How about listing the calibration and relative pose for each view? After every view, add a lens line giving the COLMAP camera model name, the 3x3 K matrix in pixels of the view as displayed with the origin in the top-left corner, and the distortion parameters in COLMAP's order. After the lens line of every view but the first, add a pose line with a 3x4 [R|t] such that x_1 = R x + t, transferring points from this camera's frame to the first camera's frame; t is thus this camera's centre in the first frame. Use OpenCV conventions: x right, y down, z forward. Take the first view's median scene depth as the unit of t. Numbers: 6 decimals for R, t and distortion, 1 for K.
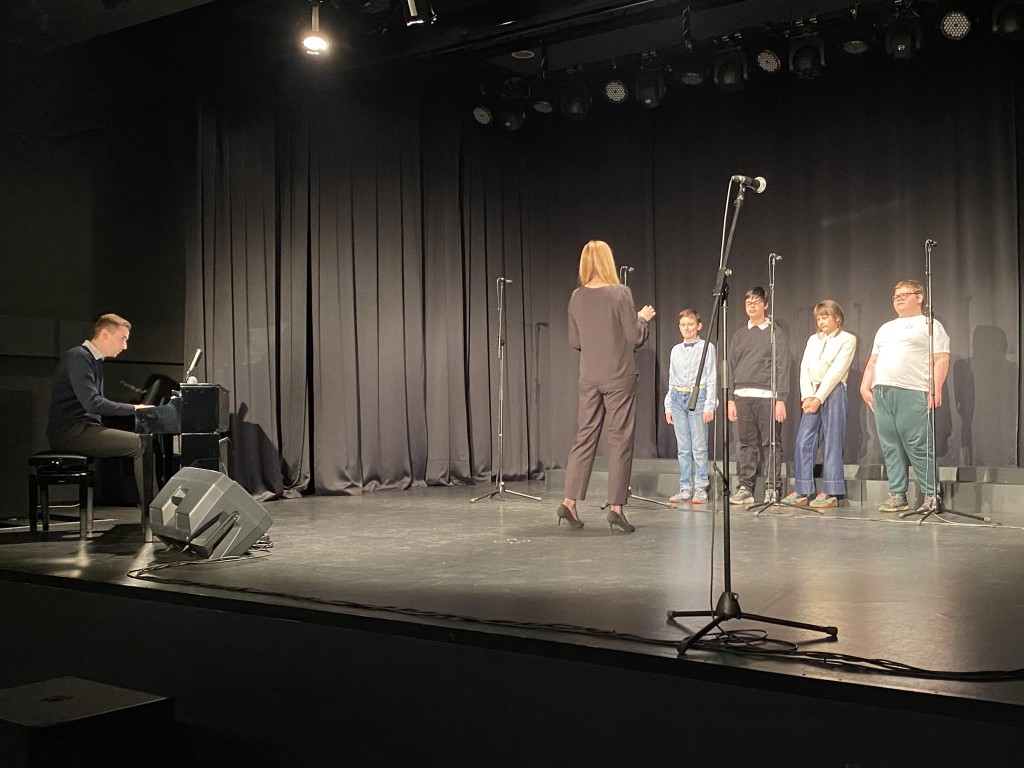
lens RADIAL K [[1116.8, 0, 578.9], [0, 1116.8, 403.1], [0, 0, 1]] dist [0.157648, -0.426005]
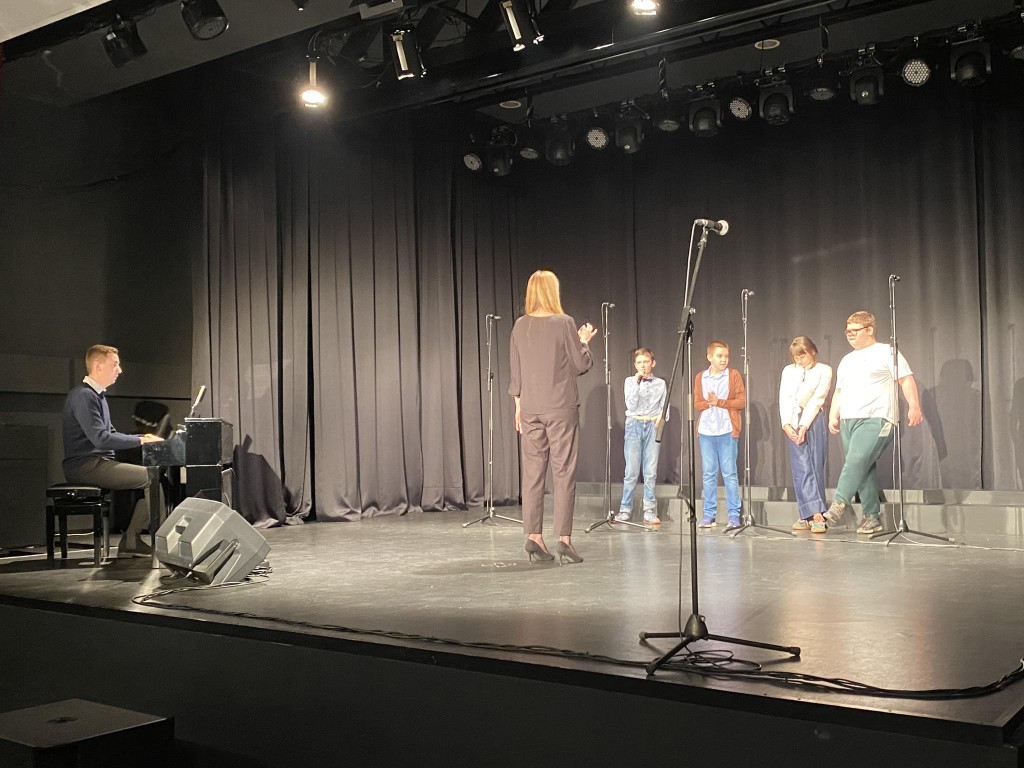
lens RADIAL K [[1056.0, 0, 563.0], [0, 1056.0, 413.5], [0, 0, 1]] dist [0.152449, -0.402442]
pose [[0.999916, -0.009507, -0.008755, 0.008241], [0.009370, 0.999835, -0.015533, -0.002361], [0.008901, 0.015450, 0.999841, 0.001017]]
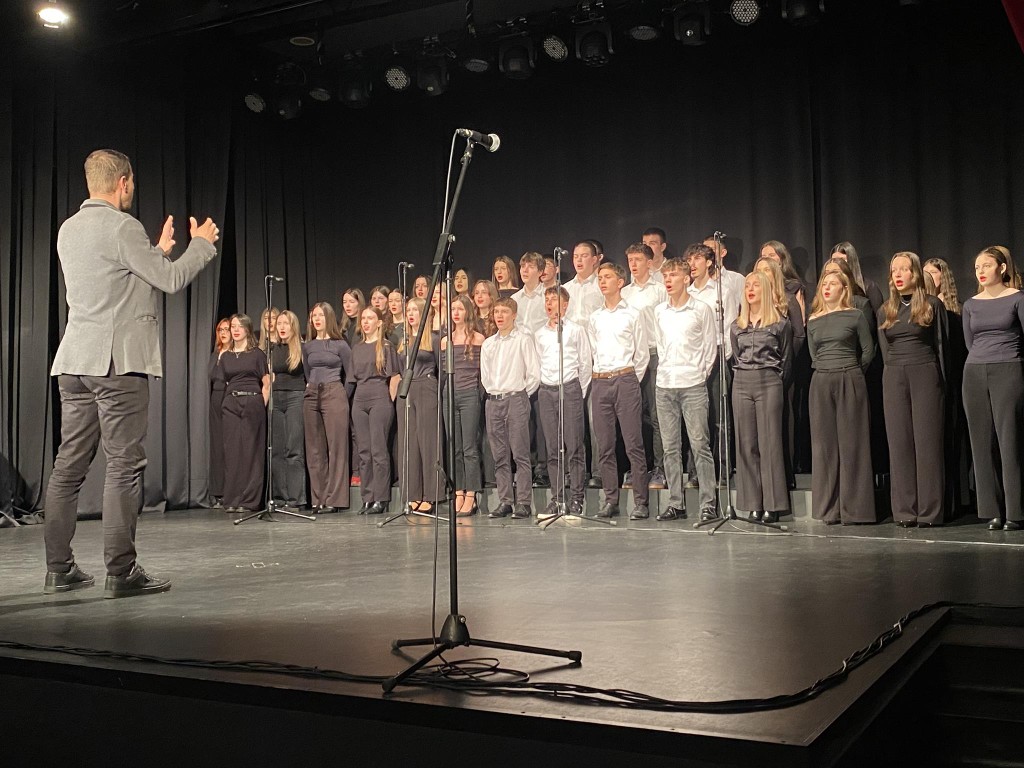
lens RADIAL K [[1147.9, 0, 516.8], [0, 1147.9, 378.1], [0, 0, 1]] dist [0.166402, -0.425121]
pose [[0.995096, -0.009367, 0.098466, 0.041018], [0.013086, 0.999222, -0.037198, 0.010081], [-0.098041, 0.038304, 0.994445, 0.053393]]
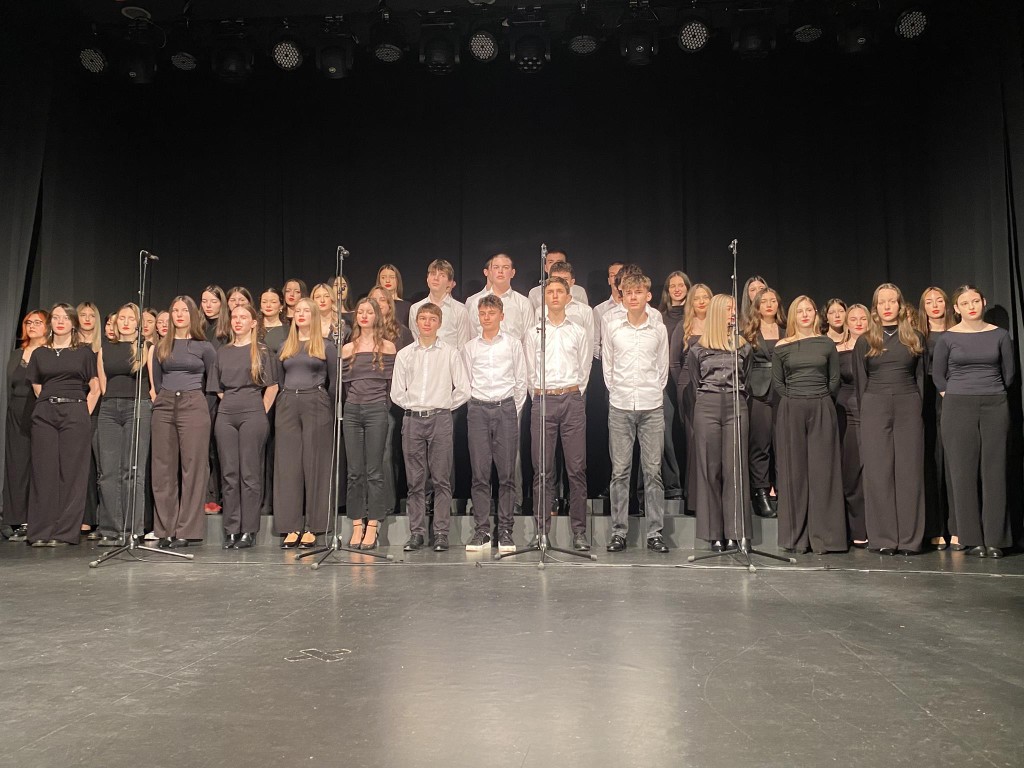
lens RADIAL K [[877.9, 0, 512.5], [0, 877.9, 376.7], [0, 0, 1]] dist [0.007900, 0.006913]
pose [[0.879477, 0.047815, 0.473533, -0.139069], [-0.008842, 0.996410, -0.084191, 0.017420], [-0.475859, 0.069857, 0.876743, 0.432013]]
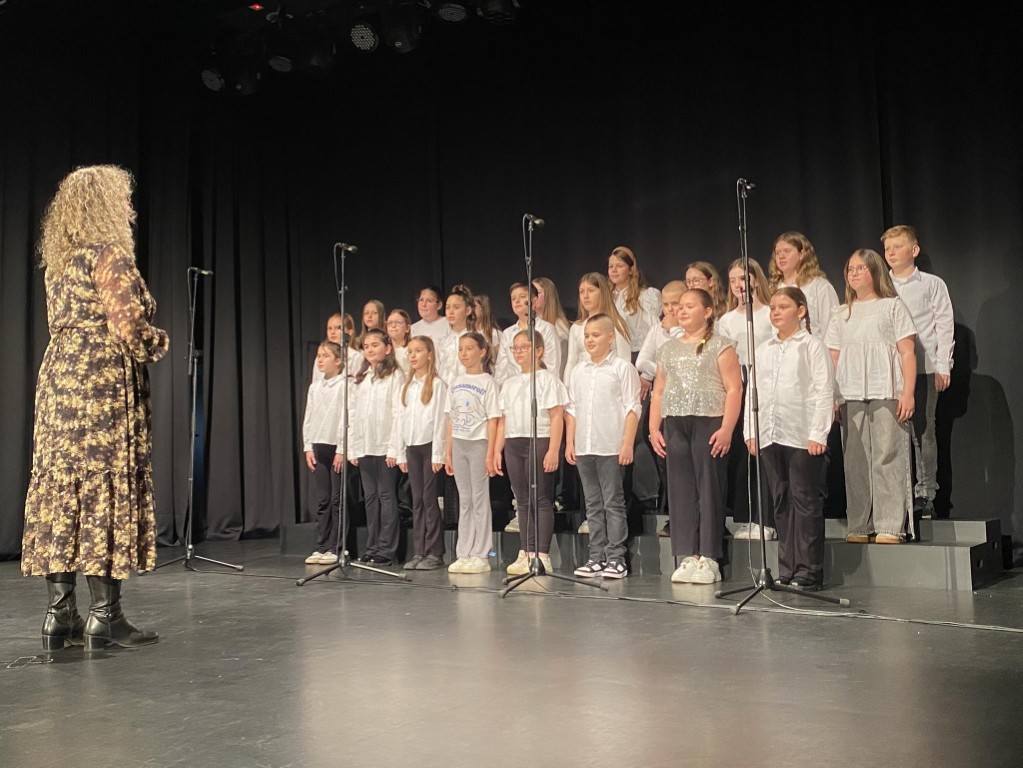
lens RADIAL K [[1063.5, 0, 478.1], [0, 1063.5, 364.4], [0, 0, 1]] dist [0.136619, -0.348103]
pose [[0.999909, -0.010752, -0.008092, 0.137711], [0.010067, 0.996711, -0.080409, 0.012919], [0.008930, 0.080320, 0.996729, 0.325951]]
